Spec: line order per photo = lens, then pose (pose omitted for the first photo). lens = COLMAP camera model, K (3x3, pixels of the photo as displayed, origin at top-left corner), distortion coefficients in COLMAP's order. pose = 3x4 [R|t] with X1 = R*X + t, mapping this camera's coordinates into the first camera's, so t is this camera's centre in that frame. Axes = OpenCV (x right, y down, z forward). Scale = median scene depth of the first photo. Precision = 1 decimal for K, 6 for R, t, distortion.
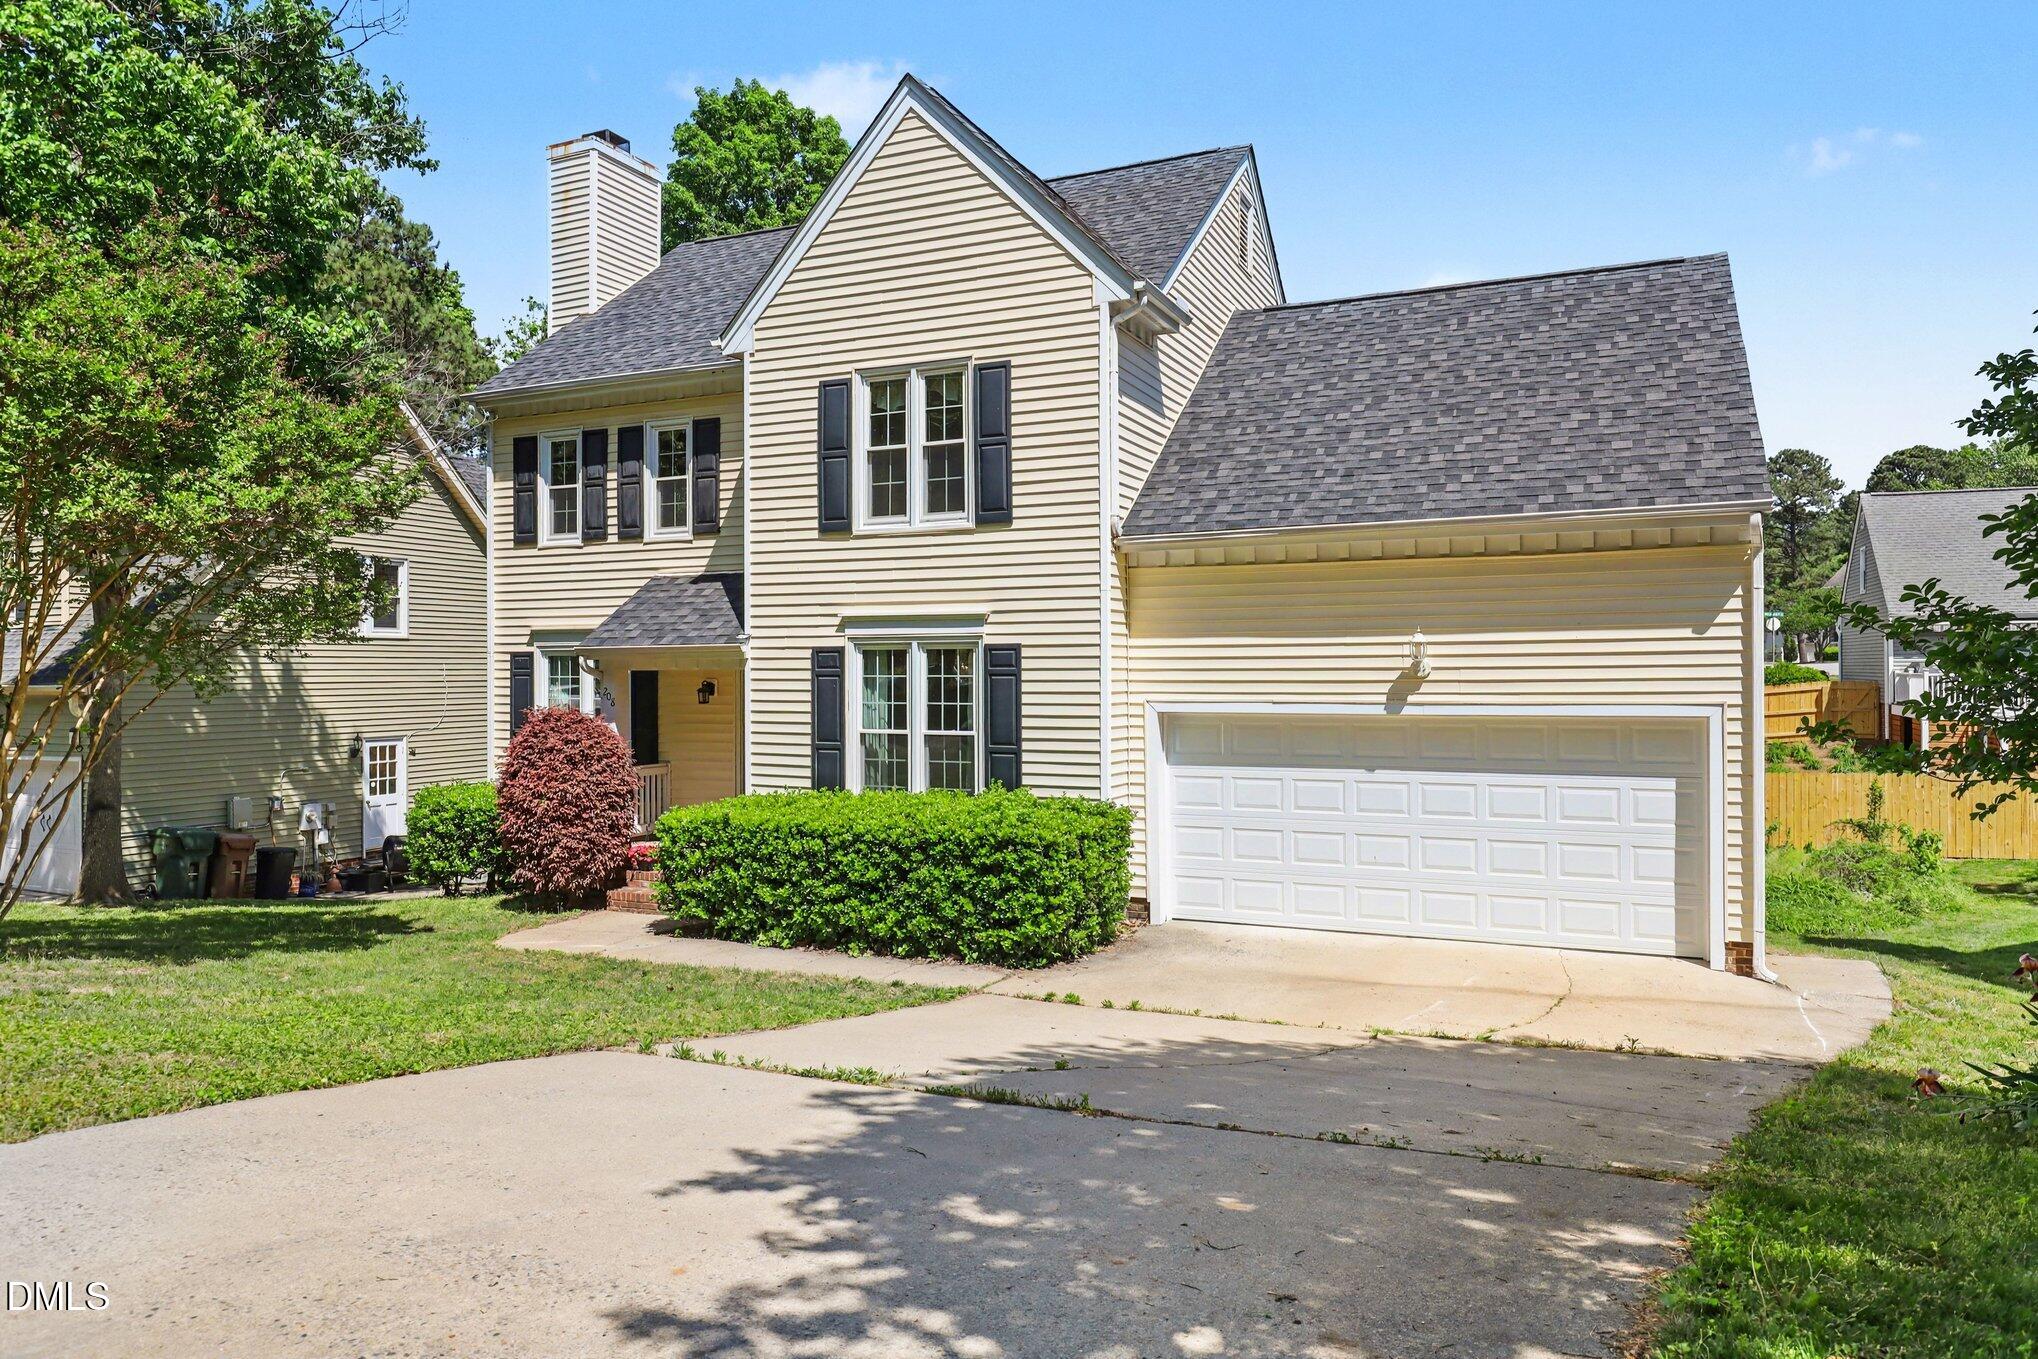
lens RADIAL K [[1289.1, 0, 1020.6], [0, 1289.1, 666.6], [0, 0, 1]] dist [0.008523, 0.000333]
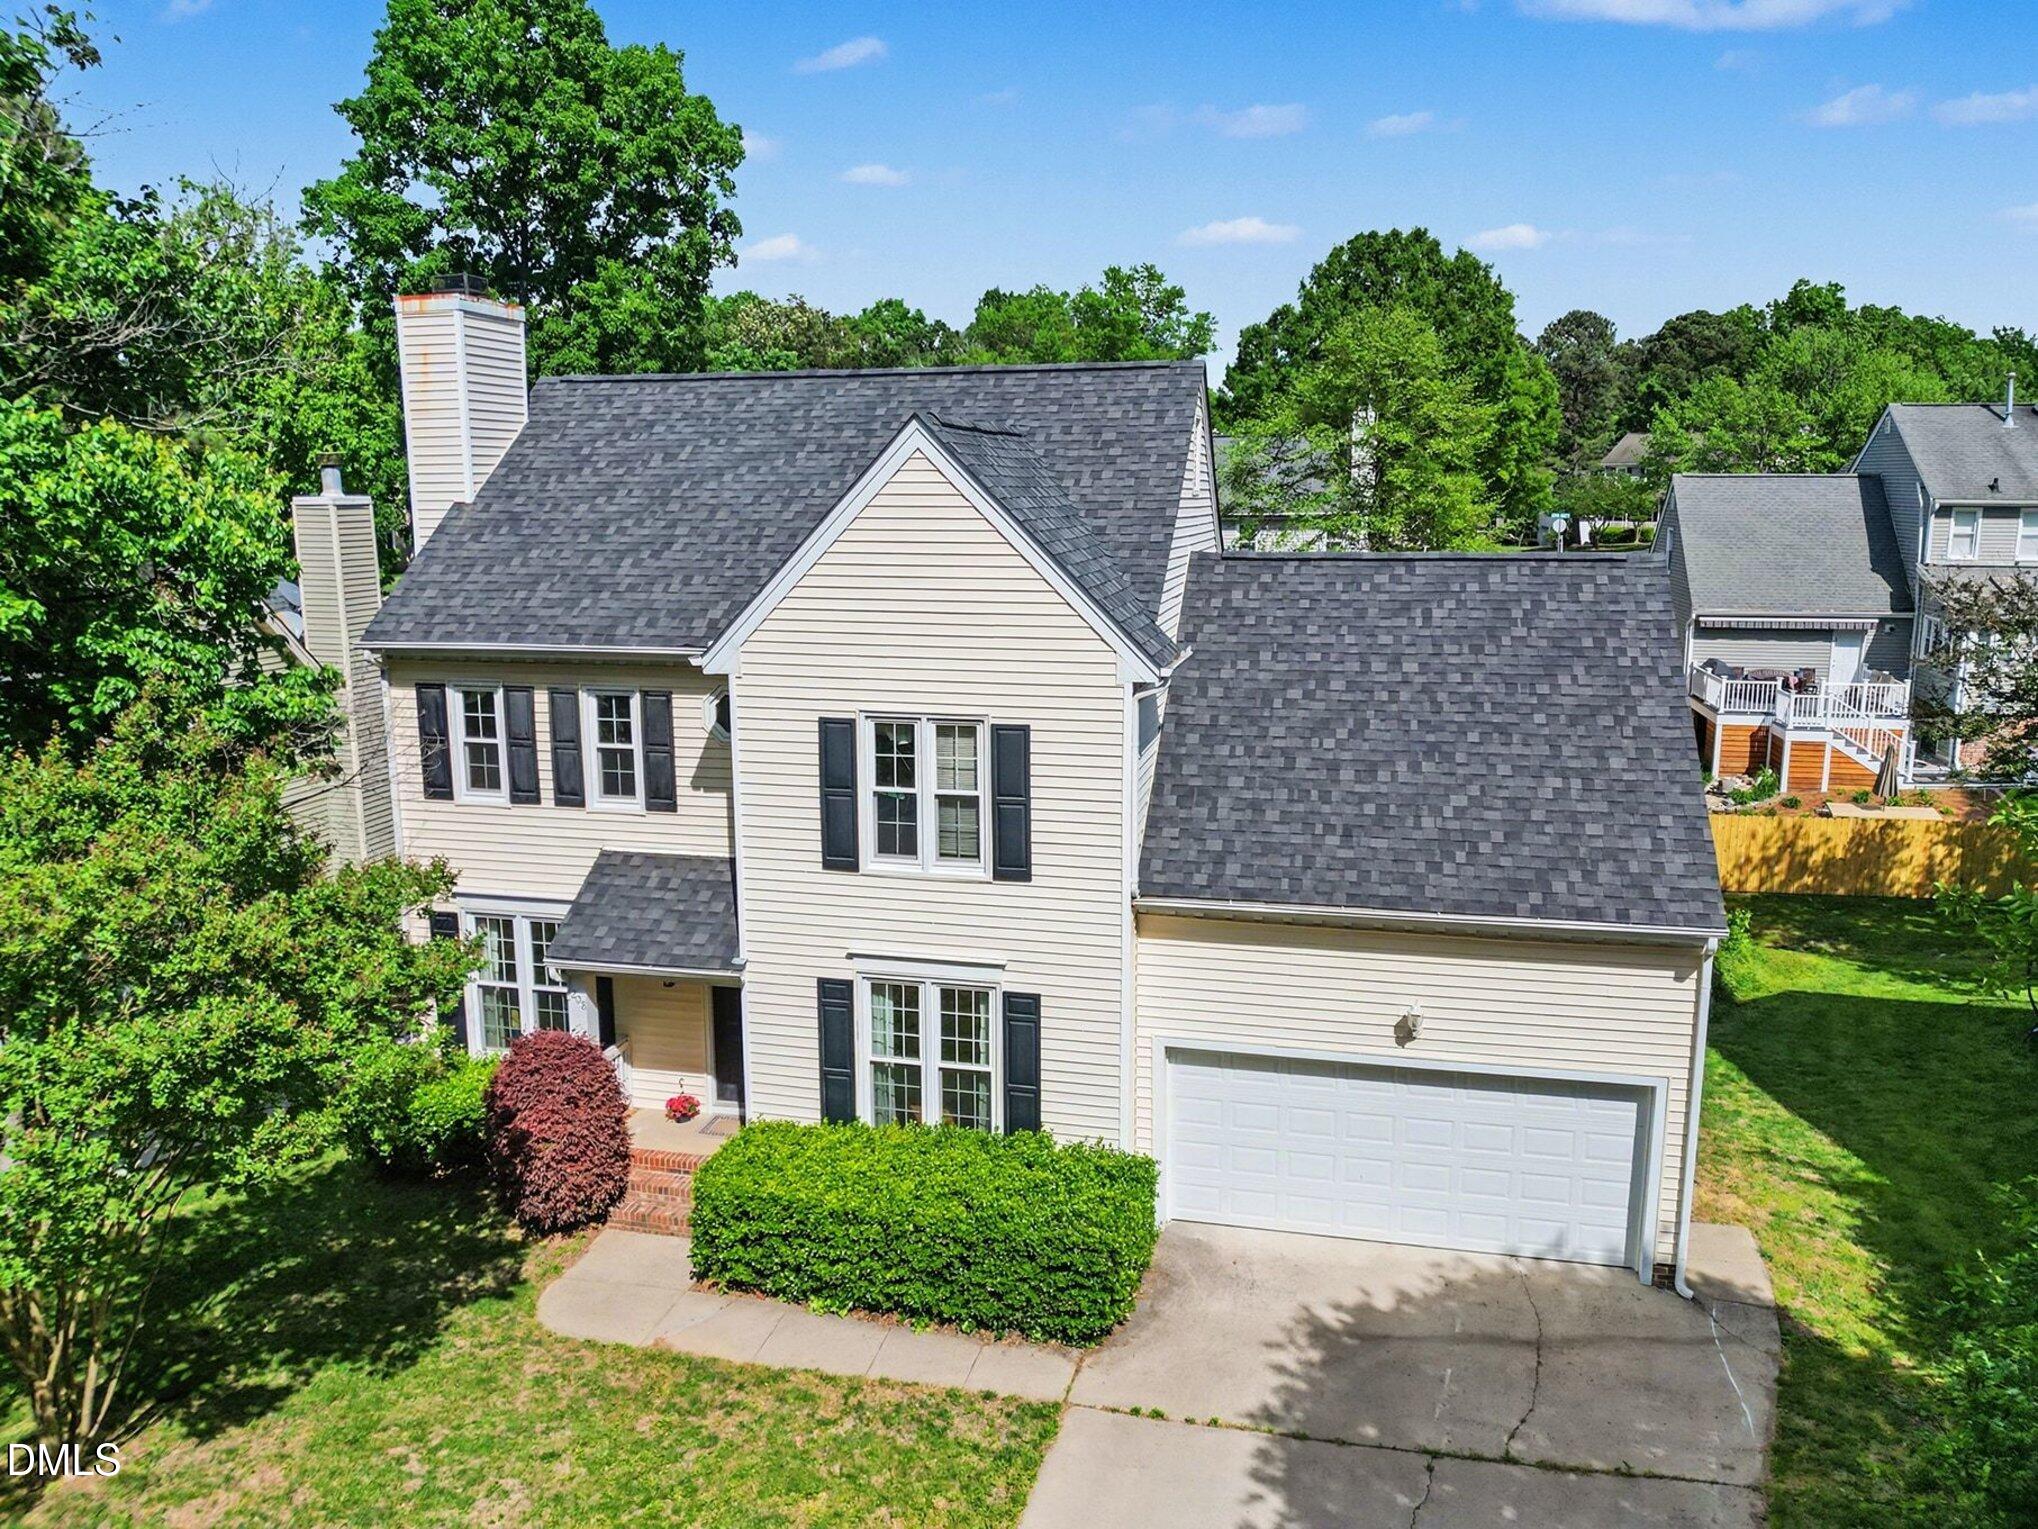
lens RADIAL K [[1442.4, 0, 1007.3], [0, 1442.4, 763.2], [0, 0, 1]] dist [0.063041, -0.124658]
pose [[0.982704, -0.034170, 0.182005, -0.226879], [0.000362, 0.983182, 0.182627, -0.404951], [-0.185185, -0.179403, 0.966189, -0.090276]]
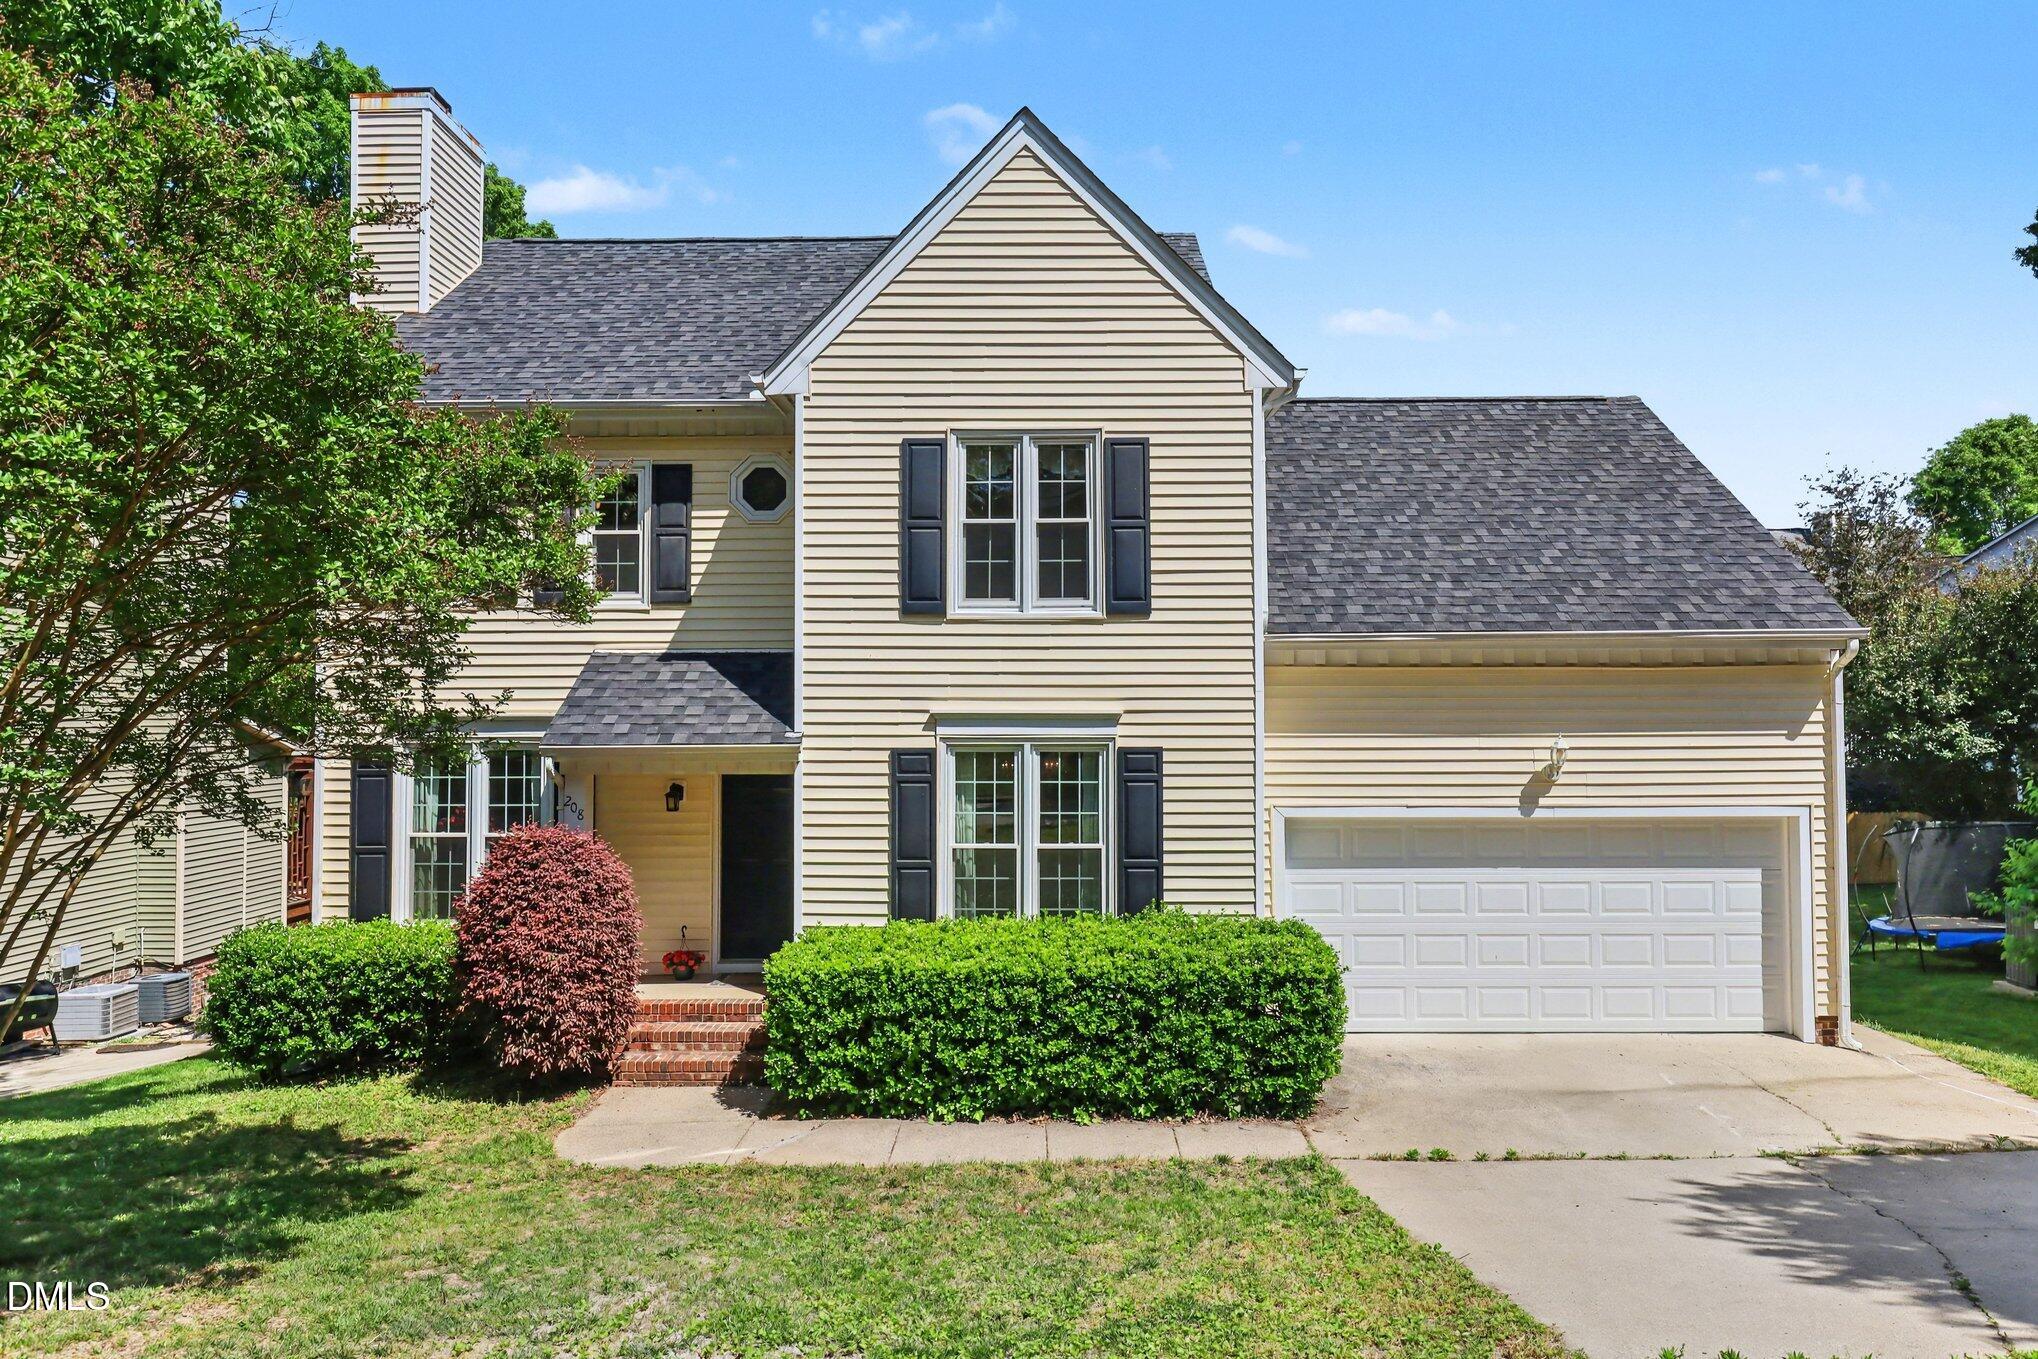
lens RADIAL K [[1257.9, 0, 1019.0], [0, 1257.9, 679.5], [0, 0, 1]] dist [0.004891, 0.002342]
pose [[0.916956, 0.013985, 0.398744, -0.438012], [-0.002616, 0.999575, -0.029042, -0.038463], [-0.398981, 0.025587, 0.916602, 0.215993]]
